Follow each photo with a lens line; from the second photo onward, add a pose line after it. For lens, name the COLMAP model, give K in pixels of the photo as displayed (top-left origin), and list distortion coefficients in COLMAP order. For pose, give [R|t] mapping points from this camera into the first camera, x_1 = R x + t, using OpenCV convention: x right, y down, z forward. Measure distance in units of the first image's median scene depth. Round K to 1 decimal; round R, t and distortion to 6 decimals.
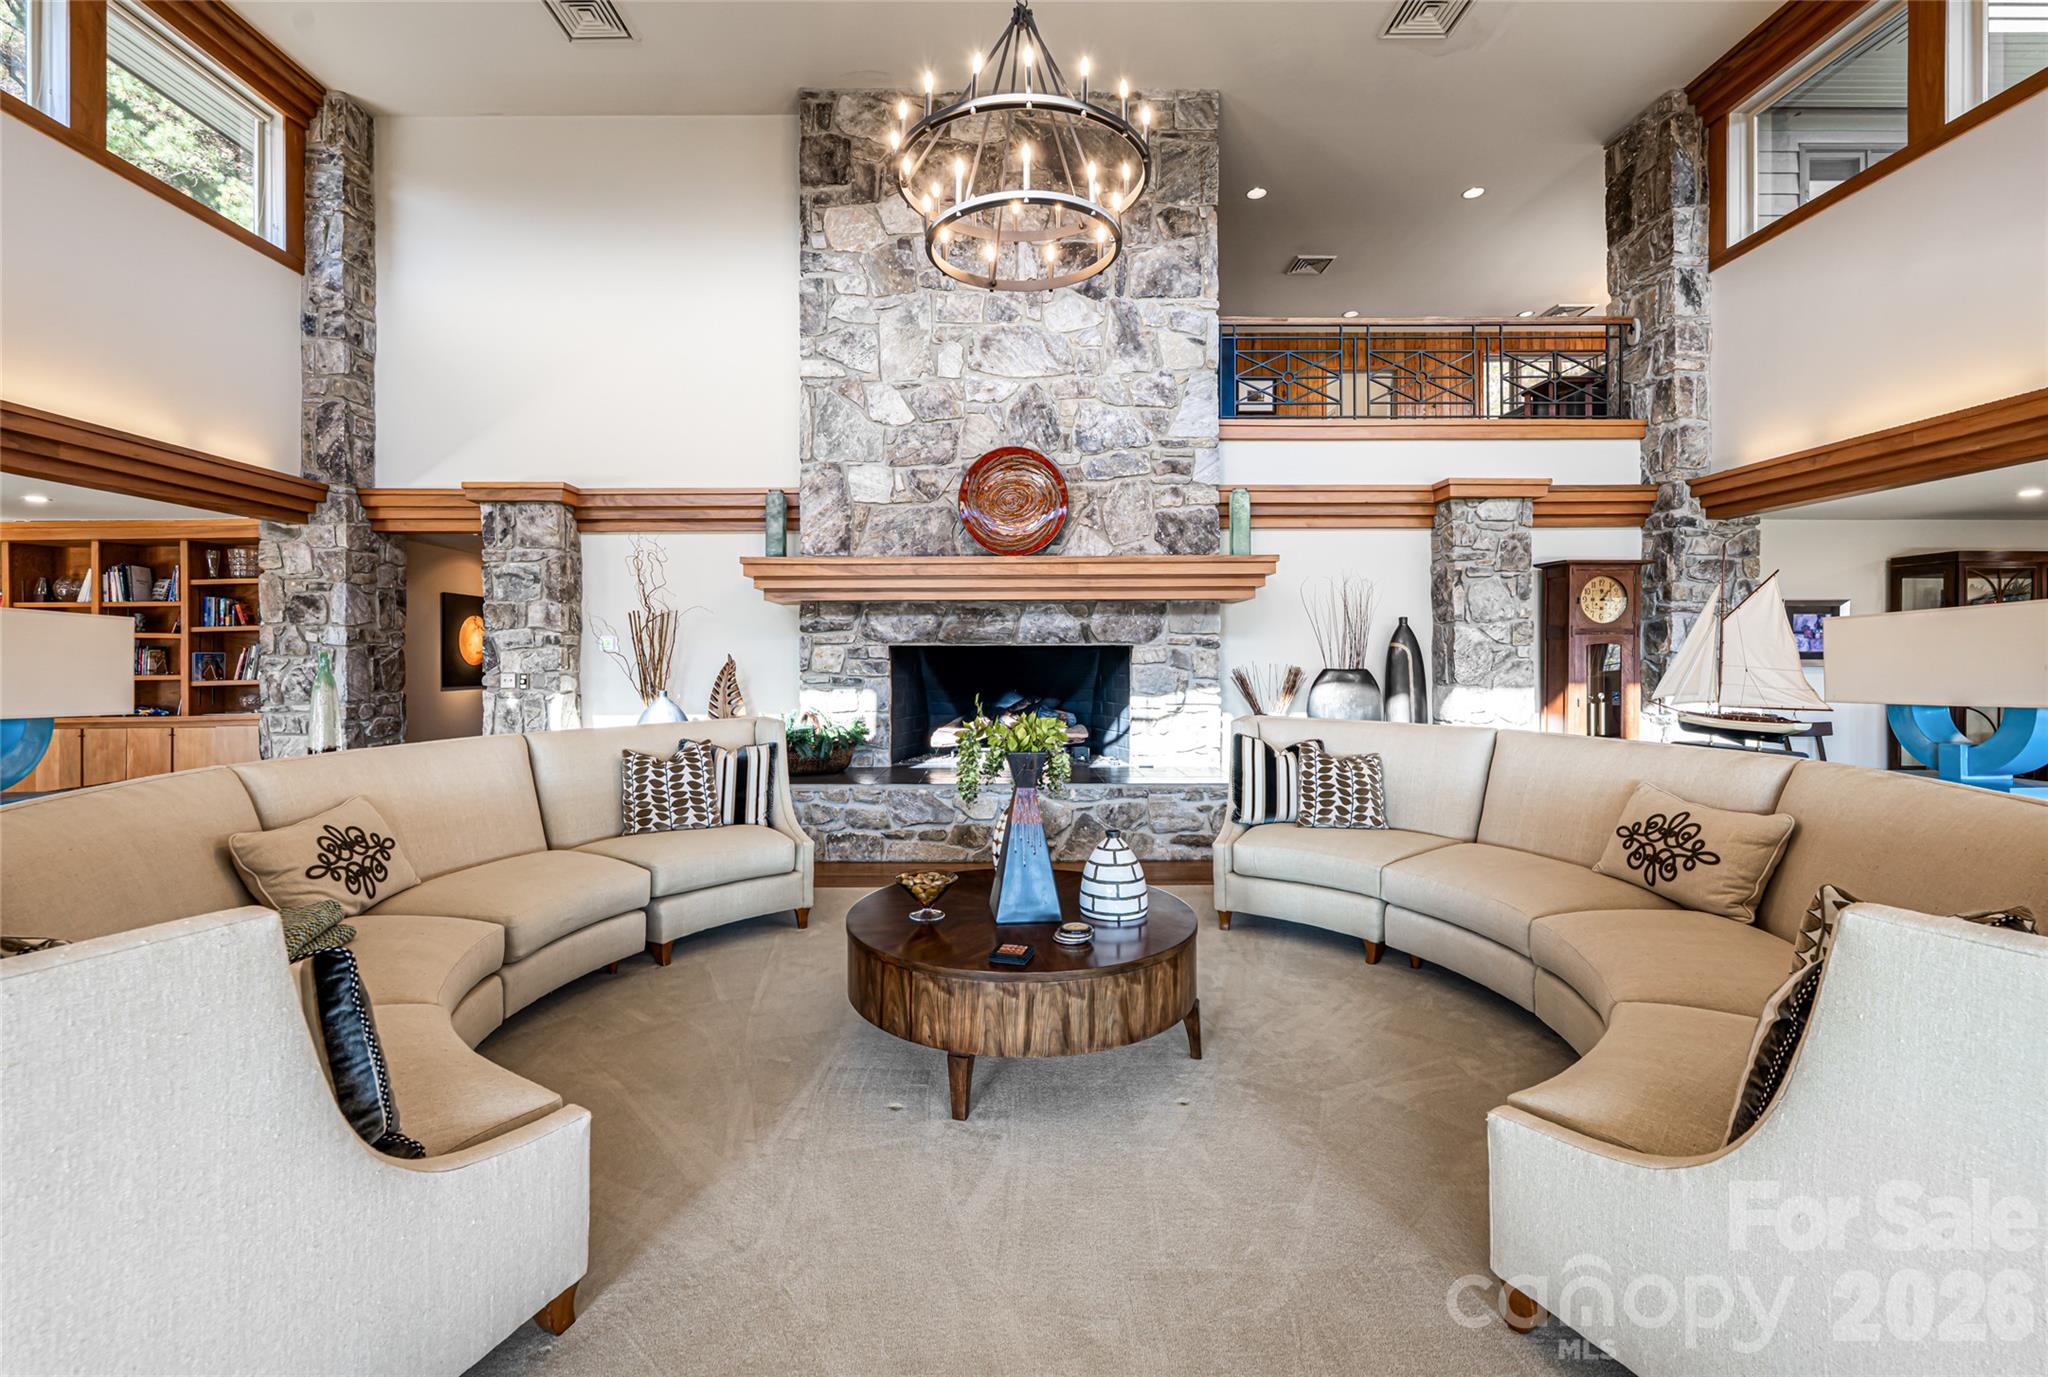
lens RADIAL K [[838.9, 0, 1041.3], [0, 838.9, 660.2], [0, 0, 1]] dist [-0.000759, 0.000512]
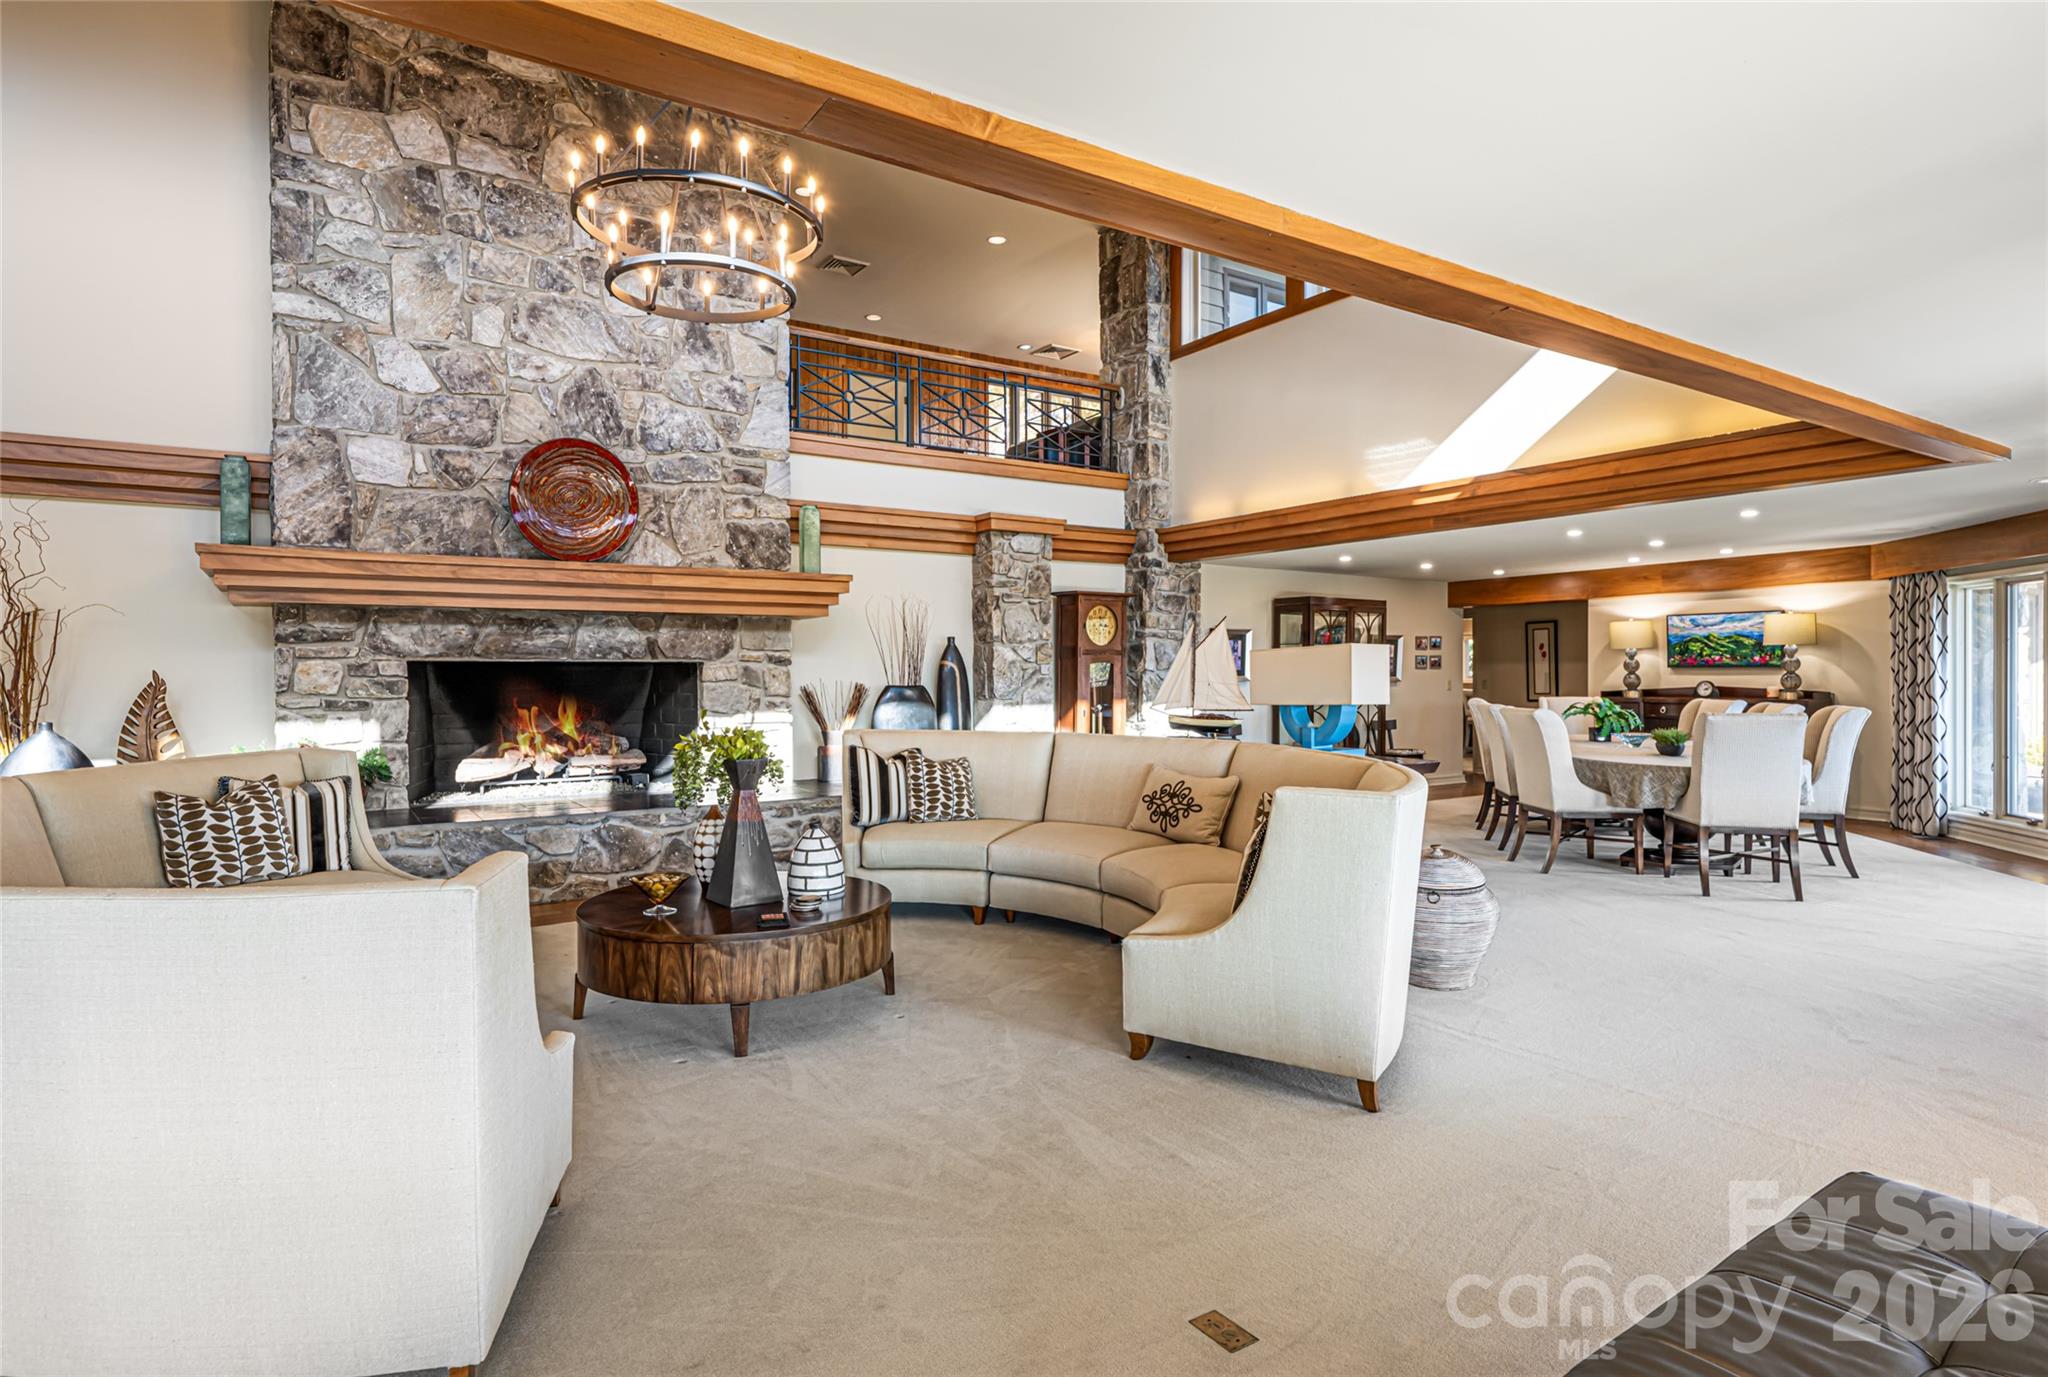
lens RADIAL K [[1200.5, 0, 1024.2], [0, 1200.5, 693.7], [0, 0, 1]] dist [-0.002499, -0.000336]
pose [[0.826750, -0.010035, 0.562480, -0.363715], [0.000919, 0.999864, 0.016488, -0.004118], [-0.562569, -0.013115, 0.826647, -0.329983]]
